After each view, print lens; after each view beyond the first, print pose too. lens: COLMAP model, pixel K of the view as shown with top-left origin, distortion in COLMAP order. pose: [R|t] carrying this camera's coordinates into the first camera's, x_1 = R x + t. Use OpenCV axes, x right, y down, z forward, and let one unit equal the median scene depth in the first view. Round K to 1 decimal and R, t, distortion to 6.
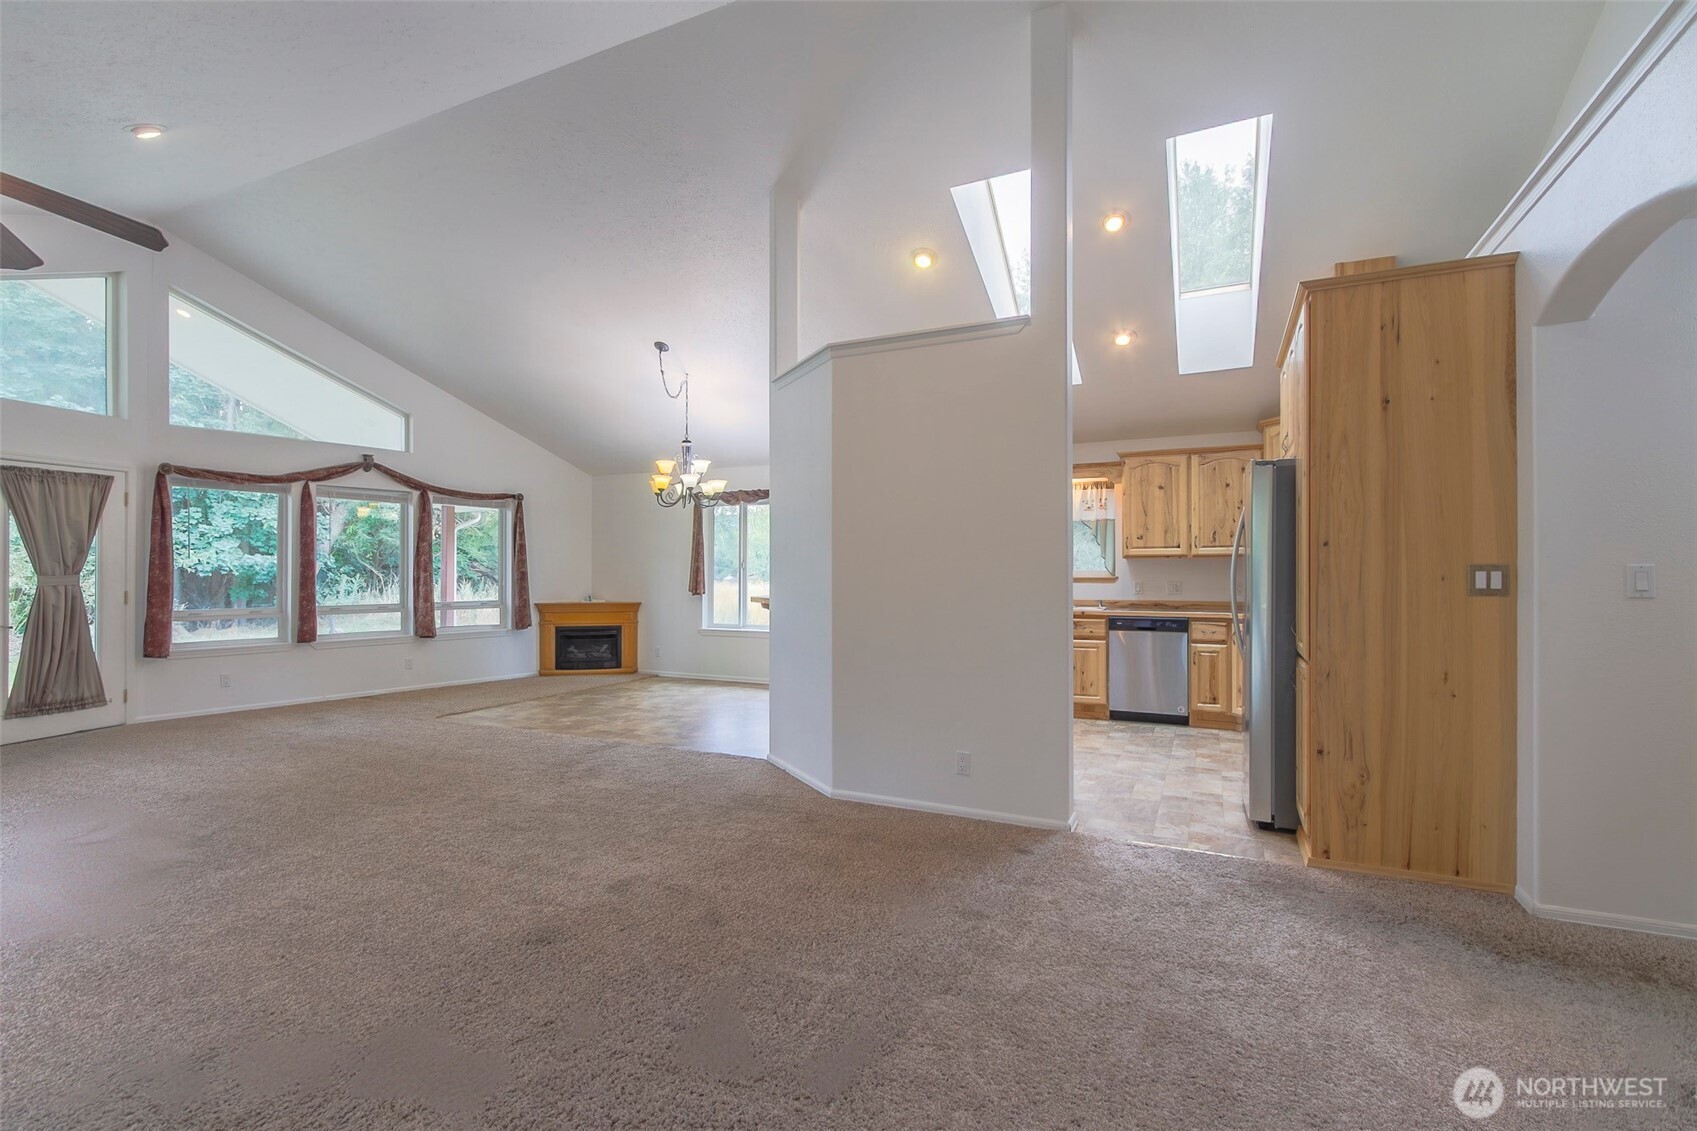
lens RADIAL K [[776.0, 0, 840.4], [0, 776.0, 568.7], [0, 0, 1]] dist [0.012269, -0.004216]
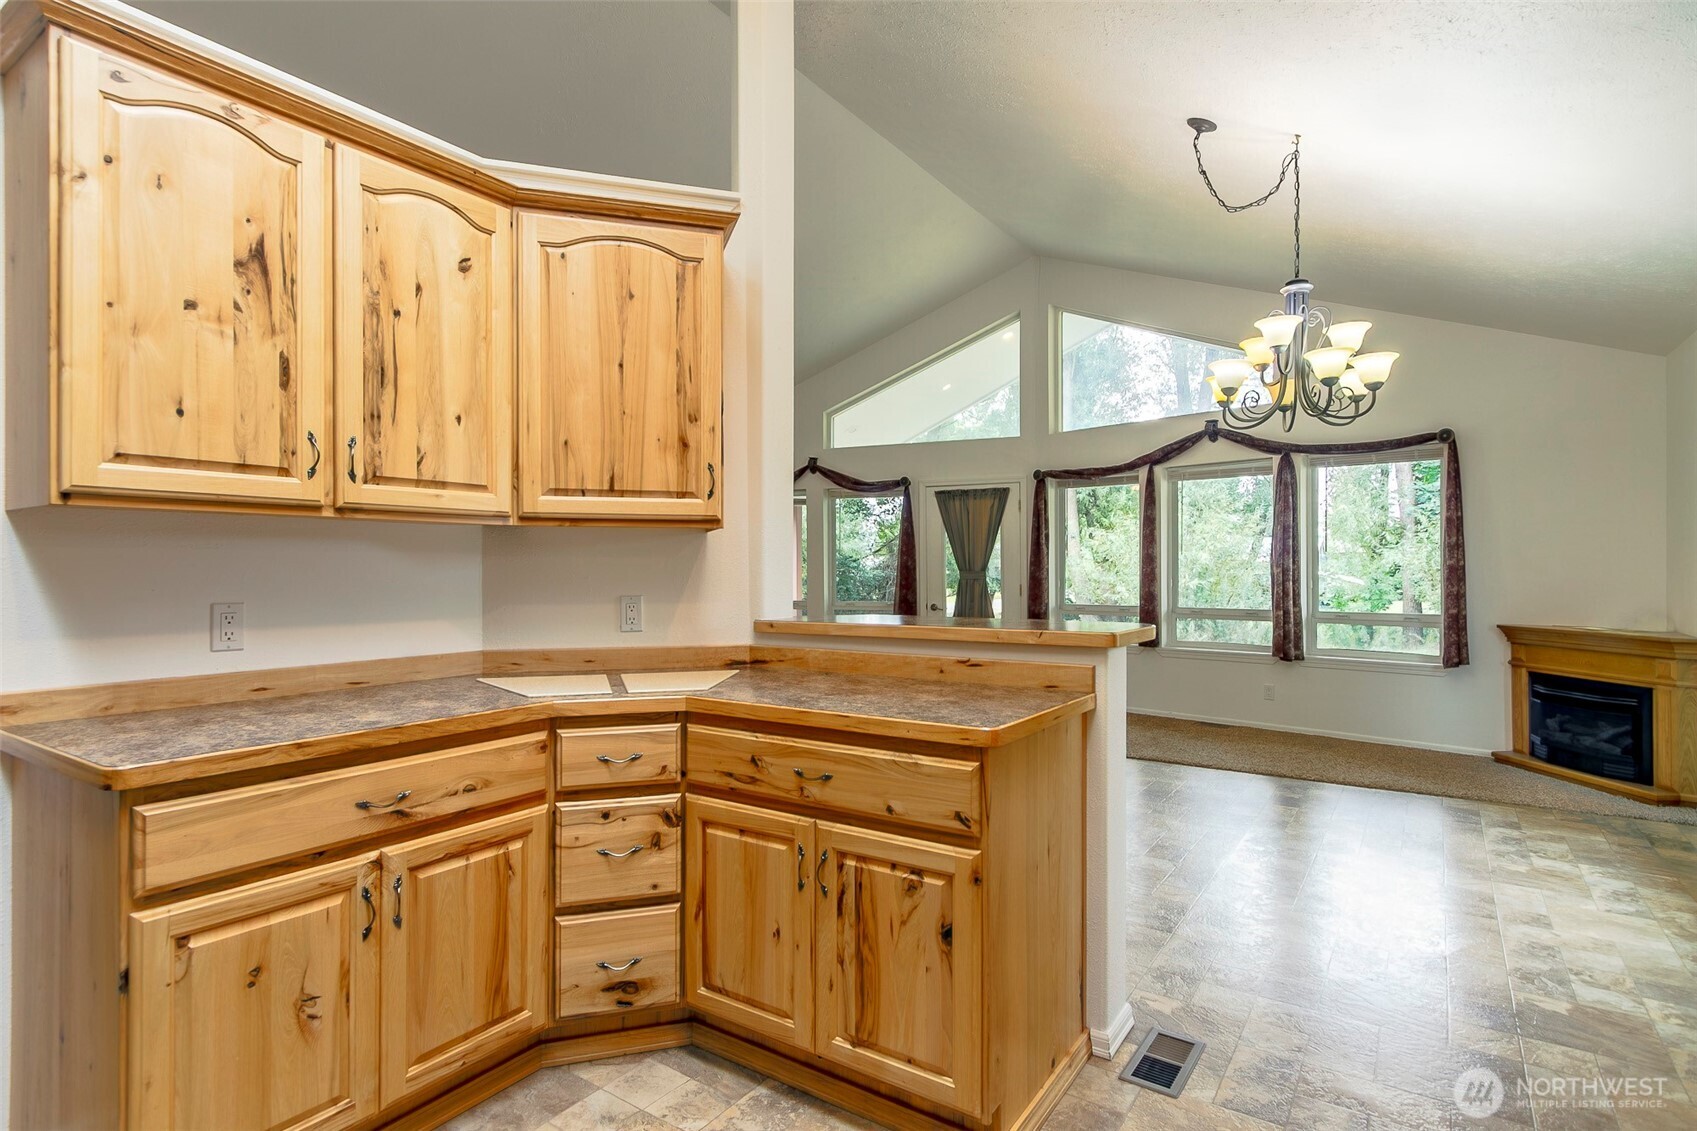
lens RADIAL K [[864.3, 0, 838.7], [0, 864.3, 567.8], [0, 0, 1]] dist [0.000387, -0.000913]
pose [[-0.154723, -0.002076, -0.987956, 0.348901], [0.006711, 0.999973, -0.003152, 0.005004], [0.987935, -0.007118, -0.154705, 0.812386]]
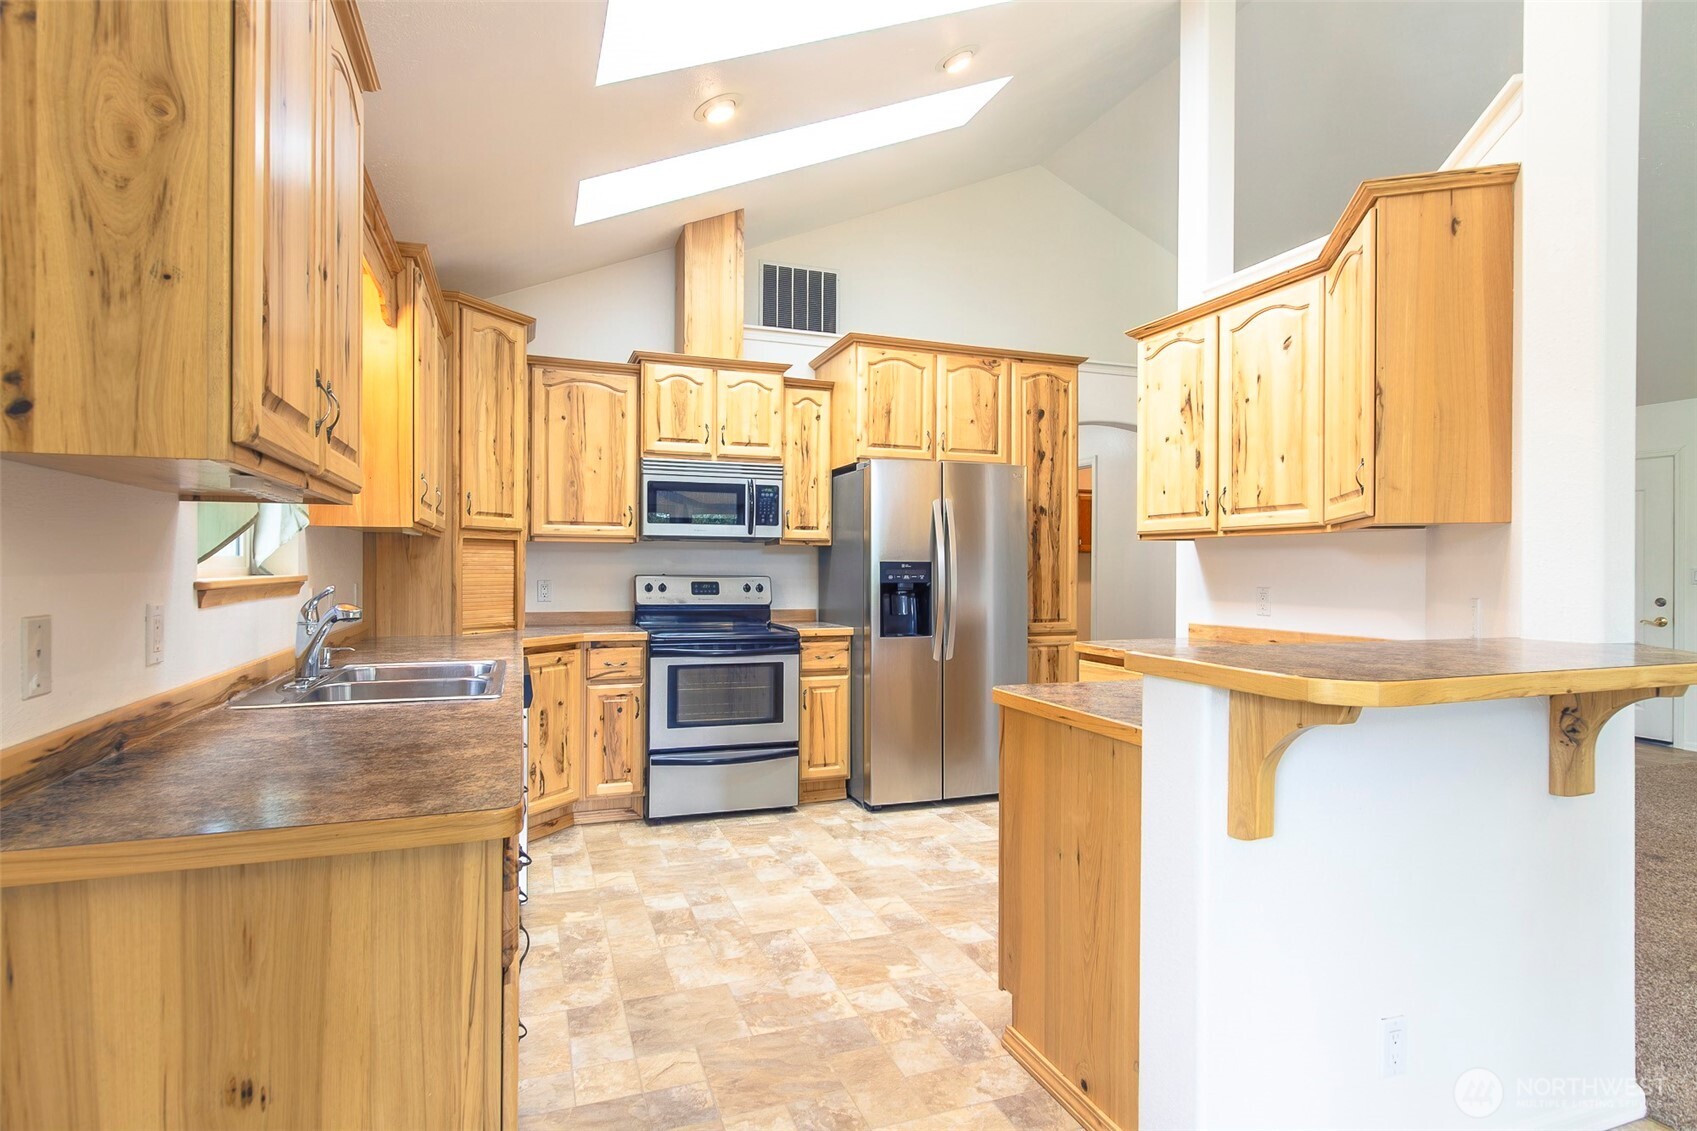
lens RADIAL K [[864.3, 0, 838.7], [0, 864.3, 567.8], [0, 0, 1]] dist [0.000387, -0.000913]
pose [[-0.717620, -0.004362, 0.696421, -0.074140], [-0.007495, 0.999971, -0.001460, 0.005080], [-0.696394, -0.006267, -0.717632, 1.086204]]
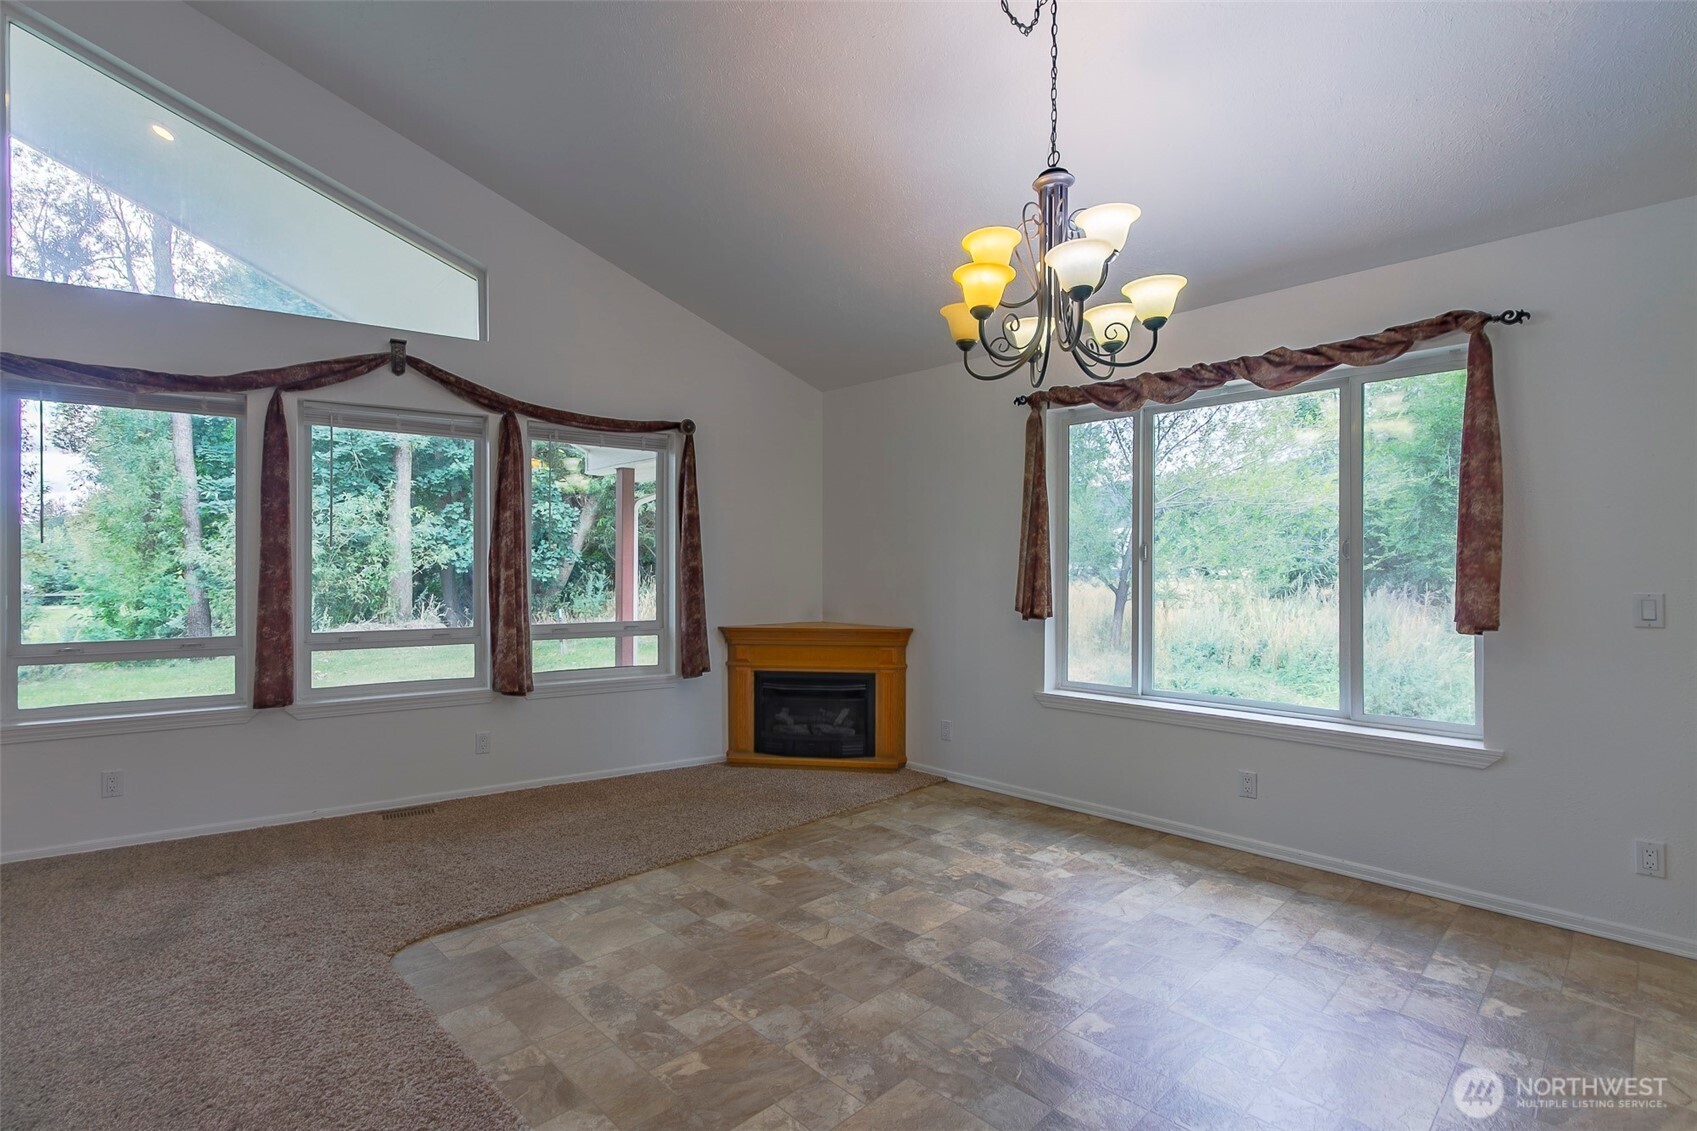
lens RADIAL K [[801.1, 0, 814.0], [0, 801.1, 570.8], [0, 0, 1]] dist [0.002061, -0.000131]
pose [[0.933807, 0.000702, -0.357776, -0.170563], [0.001689, 0.999978, 0.006370, 0.003094], [0.357772, -0.006553, 0.933786, 0.644914]]
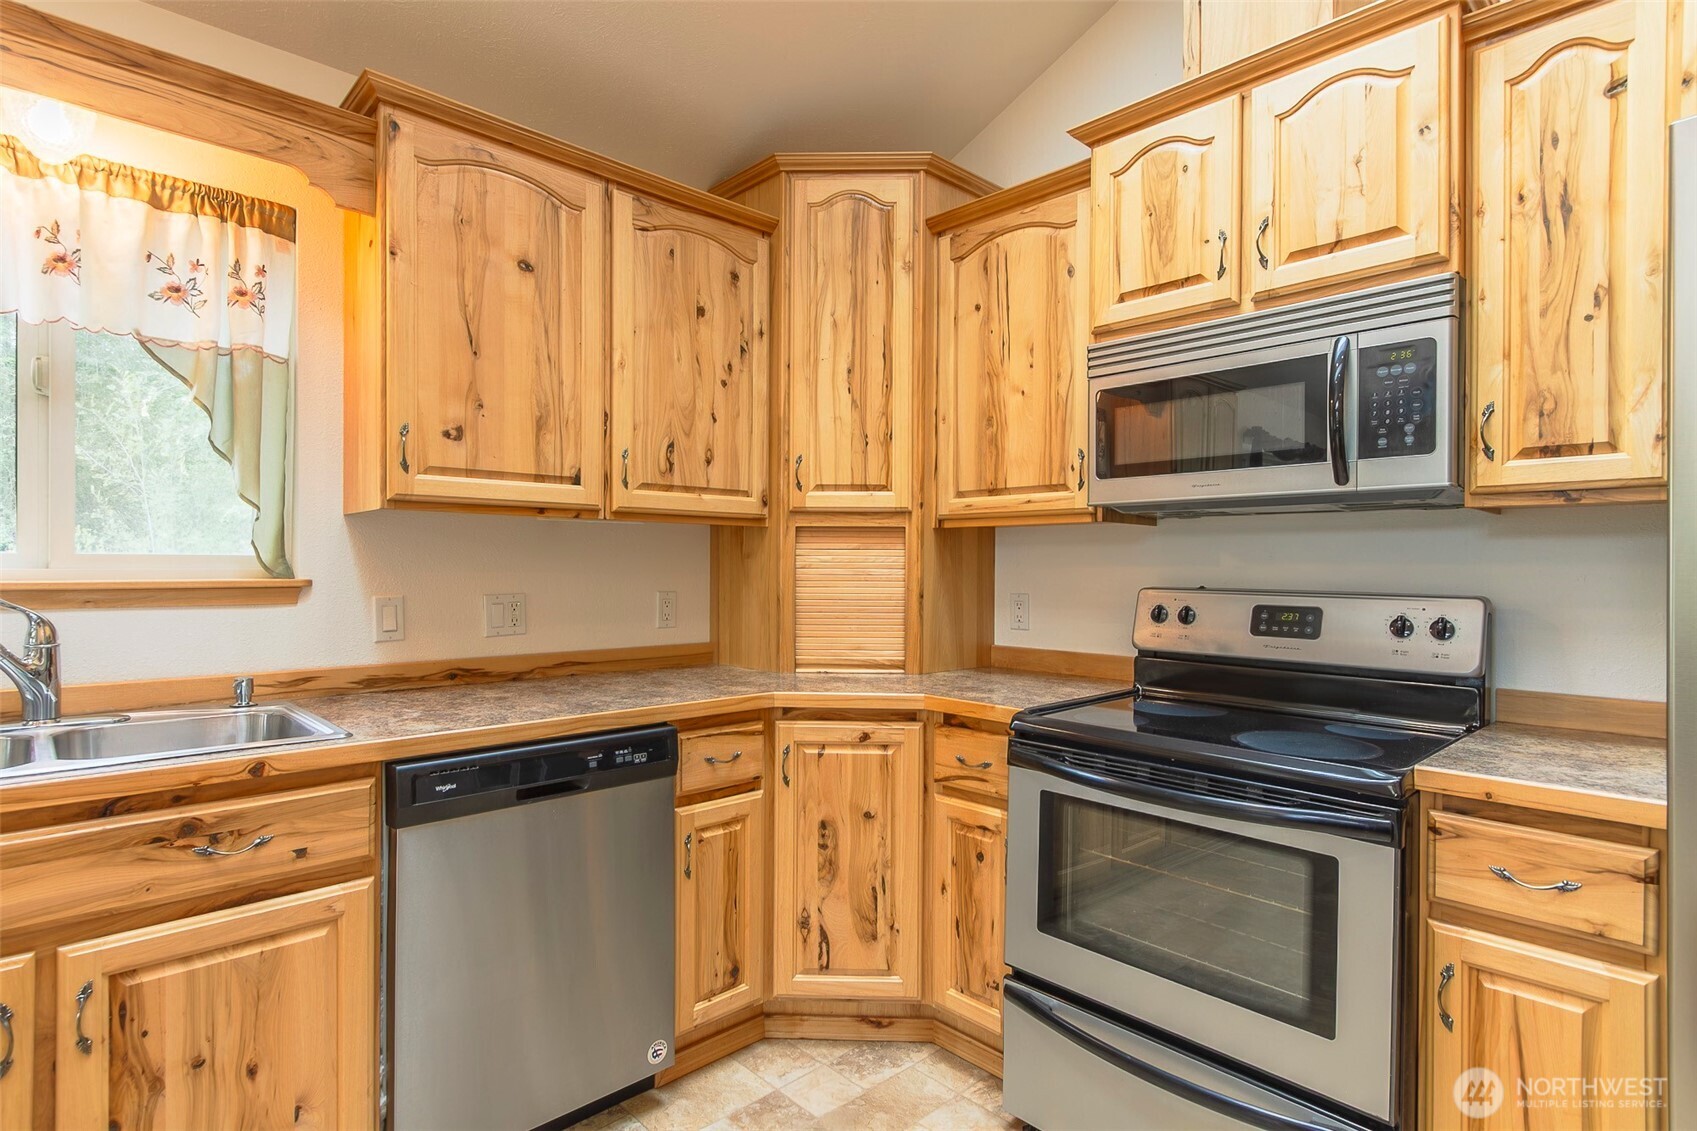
lens RADIAL K [[864.3, 0, 838.7], [0, 864.3, 567.8], [0, 0, 1]] dist [0.000387, -0.000913]
pose [[0.357124, 0.001337, 0.934056, 0.145679], [-0.008817, 0.999959, 0.001939, 0.003711], [-0.934015, -0.008928, 0.357122, 0.715795]]
